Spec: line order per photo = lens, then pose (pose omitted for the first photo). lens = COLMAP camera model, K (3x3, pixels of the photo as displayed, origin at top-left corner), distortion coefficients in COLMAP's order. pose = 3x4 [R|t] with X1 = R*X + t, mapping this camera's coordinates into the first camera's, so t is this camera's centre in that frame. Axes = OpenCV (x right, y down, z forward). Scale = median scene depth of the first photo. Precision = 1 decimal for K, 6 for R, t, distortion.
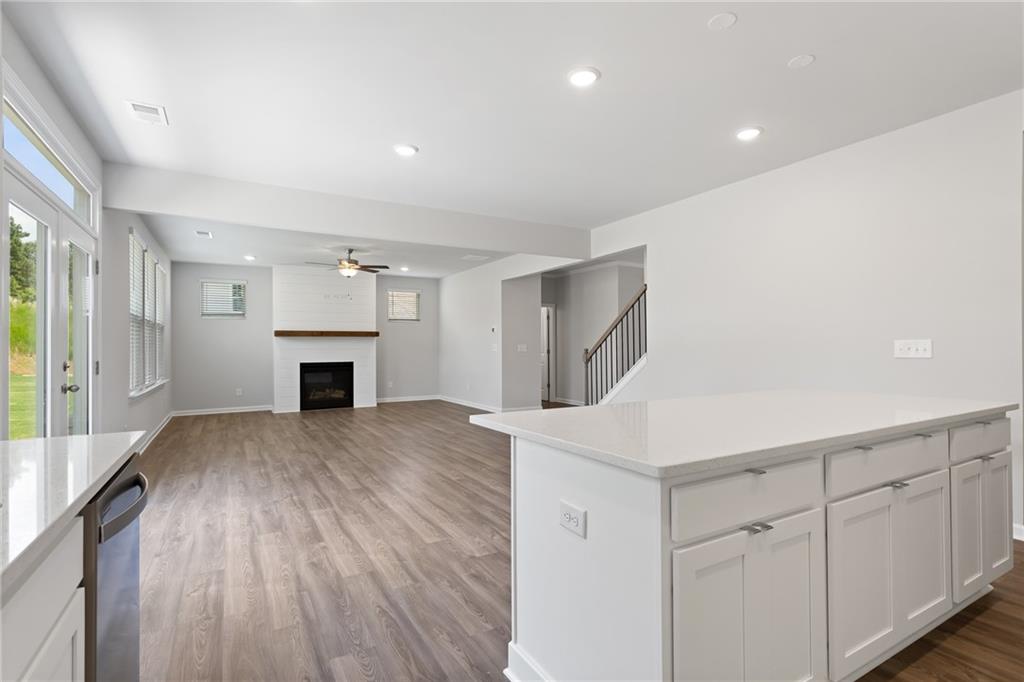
lens RADIAL K [[486.9, 0, 512.0], [0, 486.9, 341.0], [0, 0, 1]] dist [-0.001044, -0.000104]
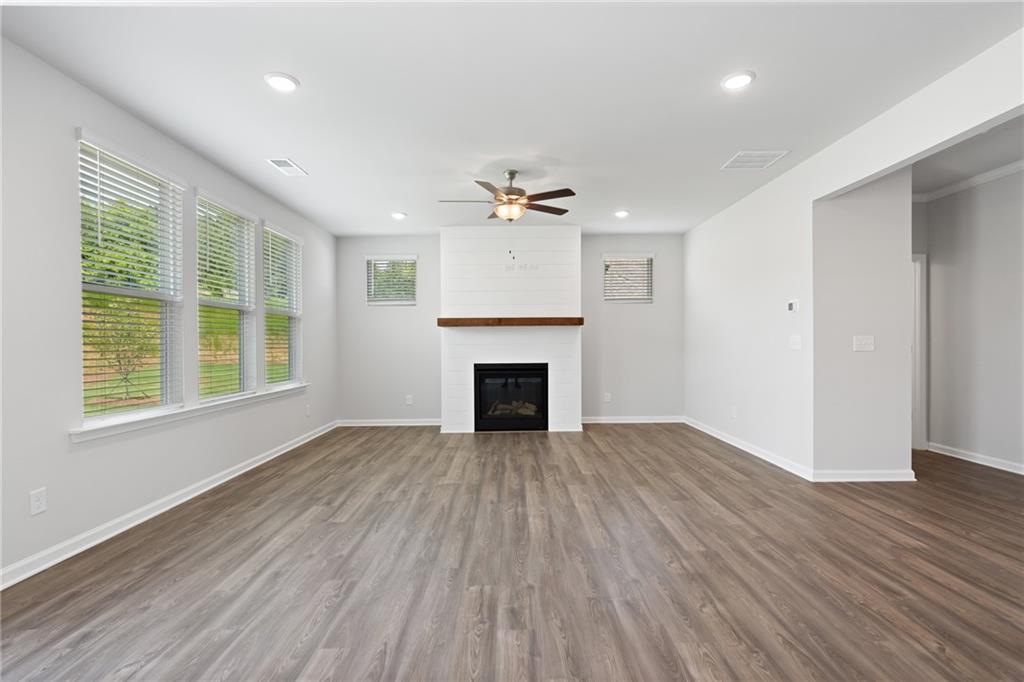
lens RADIAL K [[480.4, 0, 512.0], [0, 480.4, 341.0], [0, 0, 1]] dist [-0.000543, -0.000107]
pose [[0.871766, -0.001357, -0.489920, -0.044488], [0.006952, 0.999930, 0.009601, 0.005682], [0.489872, -0.011776, 0.871715, 0.414911]]
